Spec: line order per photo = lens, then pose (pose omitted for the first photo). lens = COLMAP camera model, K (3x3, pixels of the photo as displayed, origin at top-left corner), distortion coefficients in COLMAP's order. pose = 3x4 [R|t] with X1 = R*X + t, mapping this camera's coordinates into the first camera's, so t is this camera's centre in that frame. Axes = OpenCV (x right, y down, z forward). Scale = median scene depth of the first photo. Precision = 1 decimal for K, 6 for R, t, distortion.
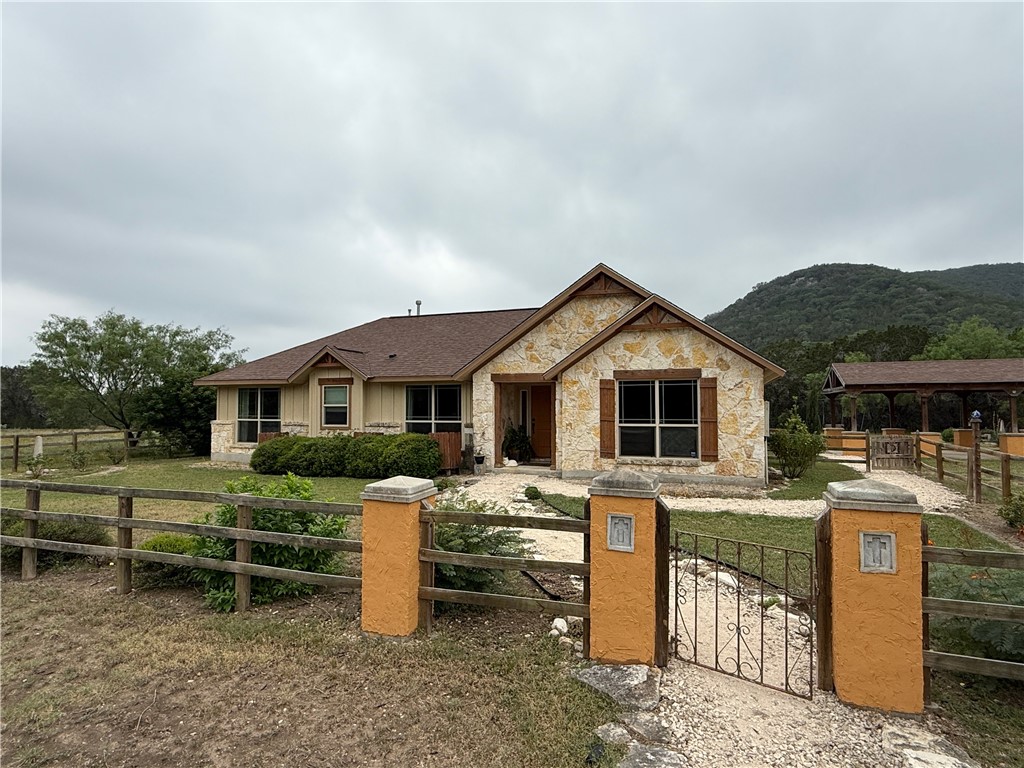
lens RADIAL K [[574.9, 0, 512.0], [0, 574.9, 384.0], [0, 0, 1]] dist [-0.000305, 0.000726]
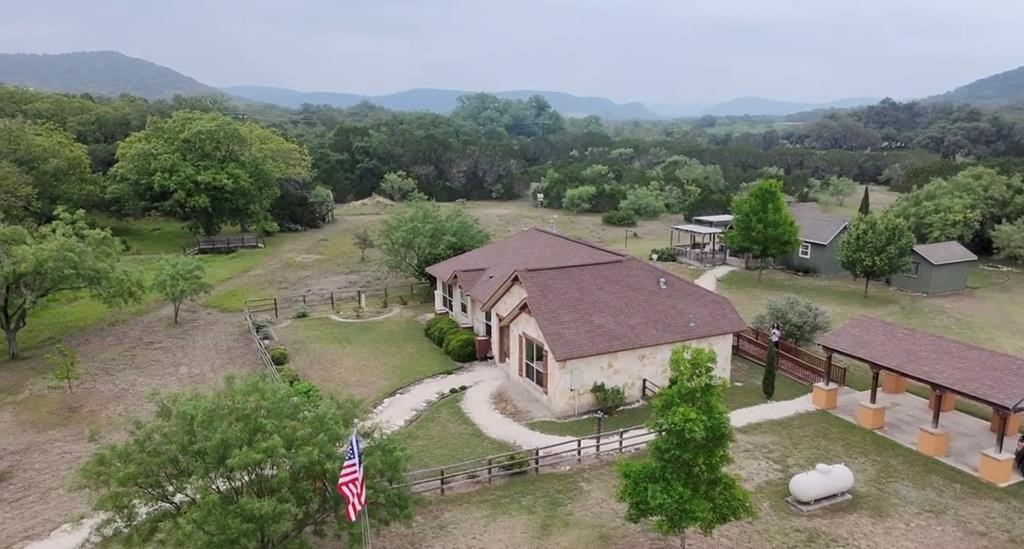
lens RADIAL K [[782.3, 0, 512.0], [0, 782.3, 274.5], [0, 0, 1]] dist [-0.007309, -0.003463]
pose [[0.702298, 0.153716, -0.695089, 1.798916], [0.029978, 0.969157, 0.244613, -0.779912], [0.711251, -0.192629, 0.676029, -0.602706]]
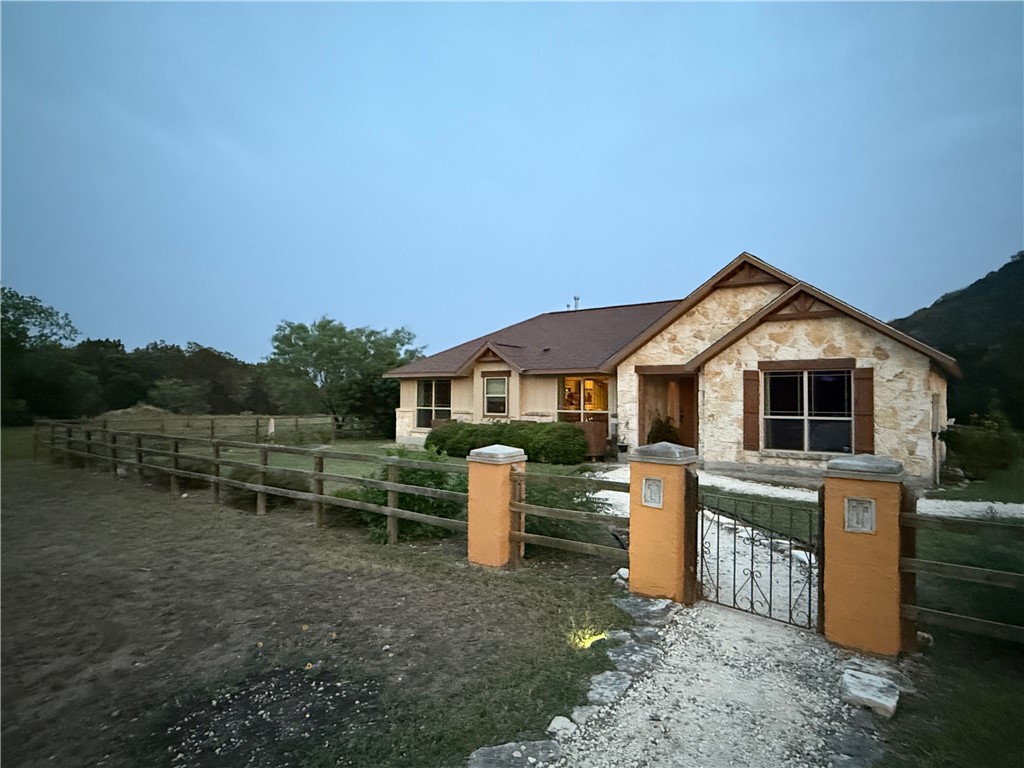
lens RADIAL K [[590.3, 0, 512.0], [0, 590.3, 384.0], [0, 0, 1]] dist [0.000272, -0.000140]
pose [[0.953100, 0.001464, -0.302651, 0.081688], [0.001892, 0.999940, 0.010795, 0.003740], [0.302648, -0.010862, 0.953040, -0.084267]]
